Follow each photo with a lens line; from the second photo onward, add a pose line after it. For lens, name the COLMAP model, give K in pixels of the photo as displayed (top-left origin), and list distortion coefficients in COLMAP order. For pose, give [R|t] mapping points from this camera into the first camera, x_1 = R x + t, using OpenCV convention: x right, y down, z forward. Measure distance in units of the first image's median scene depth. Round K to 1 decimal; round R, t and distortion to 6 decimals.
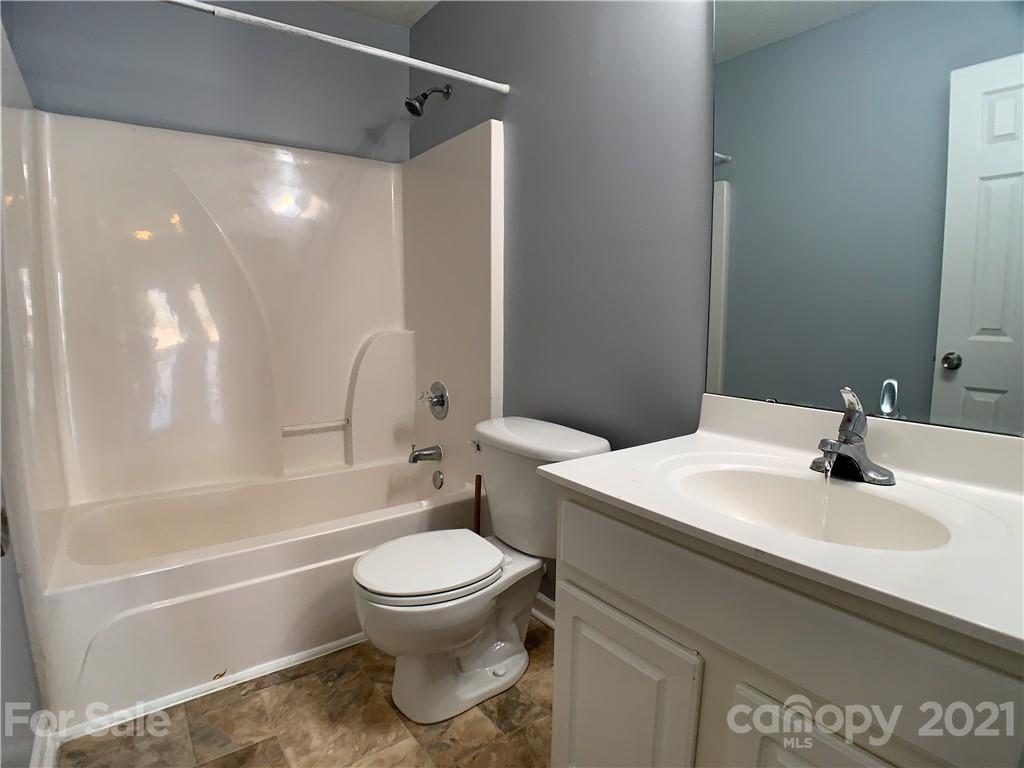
lens RADIAL K [[544.8, 0, 512.0], [0, 544.8, 384.0], [0, 0, 1]] dist [-0.086811, 0.013994]
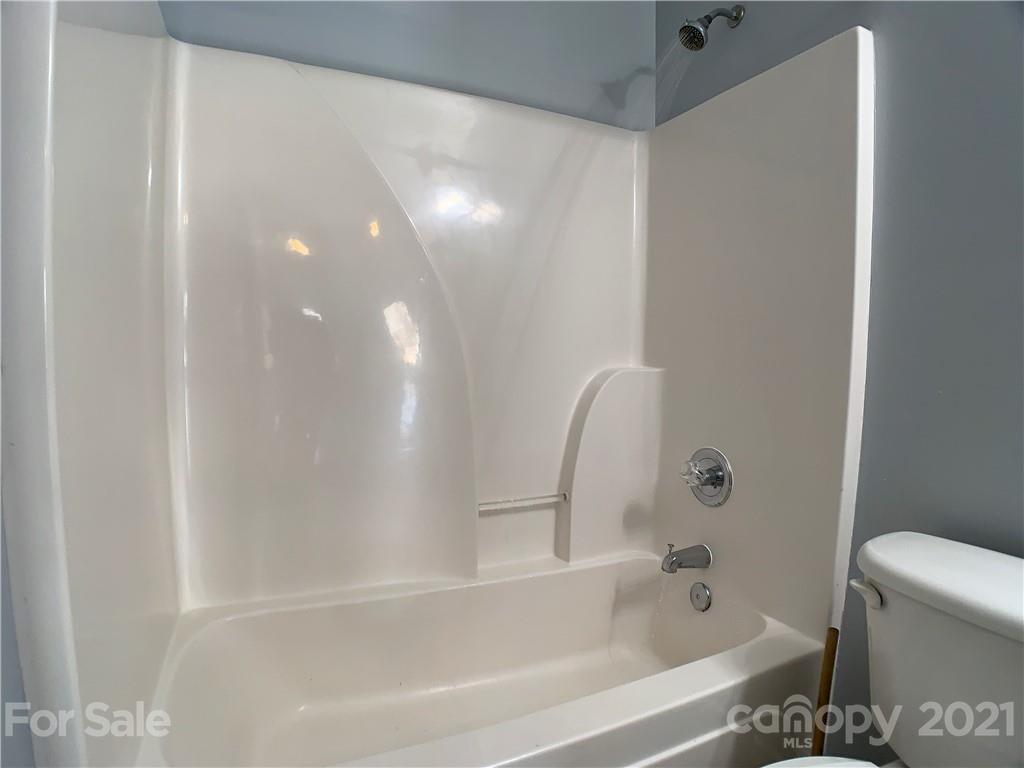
lens RADIAL K [[544.8, 0, 512.0], [0, 544.8, 384.0], [0, 0, 1]] dist [-0.086811, 0.013994]
pose [[0.977807, 0.029691, -0.207395, -0.235942], [-0.041304, 0.997798, -0.051892, -0.037500], [0.205398, 0.059306, 0.976880, 0.311697]]
